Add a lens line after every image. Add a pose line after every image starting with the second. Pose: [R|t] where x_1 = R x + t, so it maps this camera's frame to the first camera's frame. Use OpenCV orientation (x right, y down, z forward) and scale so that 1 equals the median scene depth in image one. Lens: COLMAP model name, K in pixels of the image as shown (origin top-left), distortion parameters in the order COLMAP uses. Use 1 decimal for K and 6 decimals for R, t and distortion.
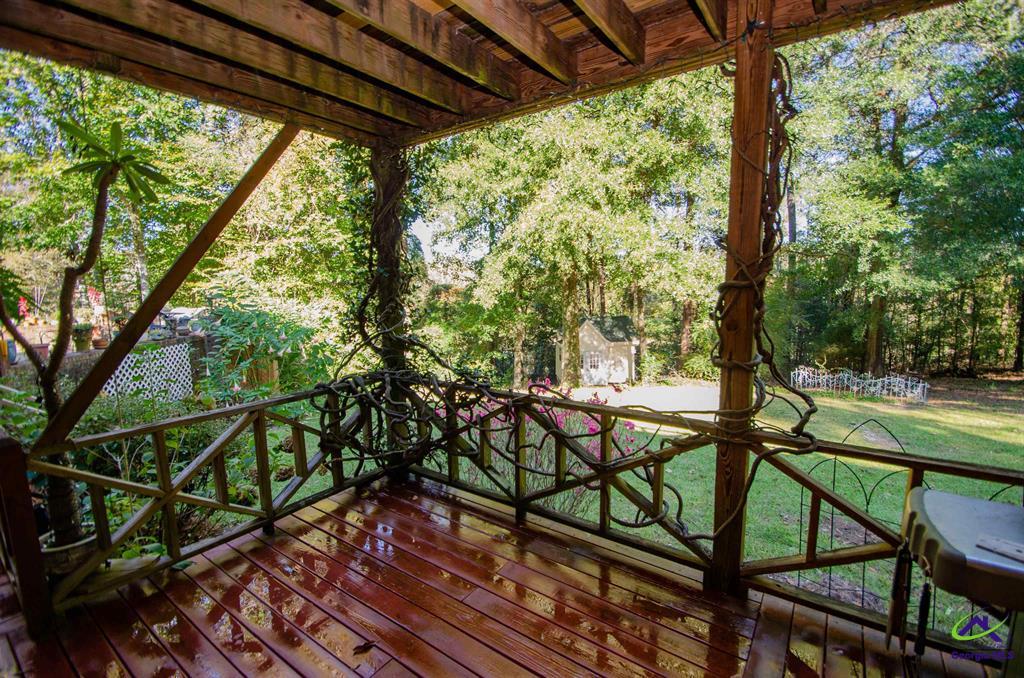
lens RADIAL K [[450.1, 0, 512.0], [0, 450.1, 339.0], [0, 0, 1]] dist [-0.021319, -0.000562]
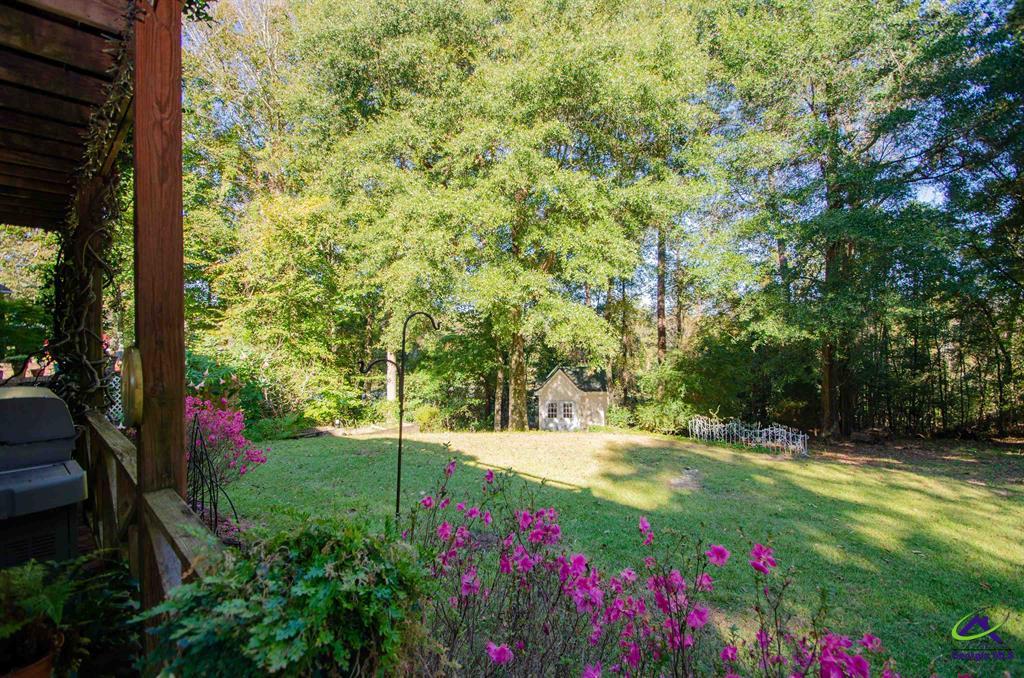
lens RADIAL K [[450.1, 0, 512.0], [0, 450.1, 339.0], [0, 0, 1]] dist [-0.021319, -0.000562]
pose [[0.991277, 0.008811, -0.131502, 0.261439], [-0.024200, 0.992967, -0.115893, 0.012827], [0.129556, 0.118065, 0.984518, -0.049030]]
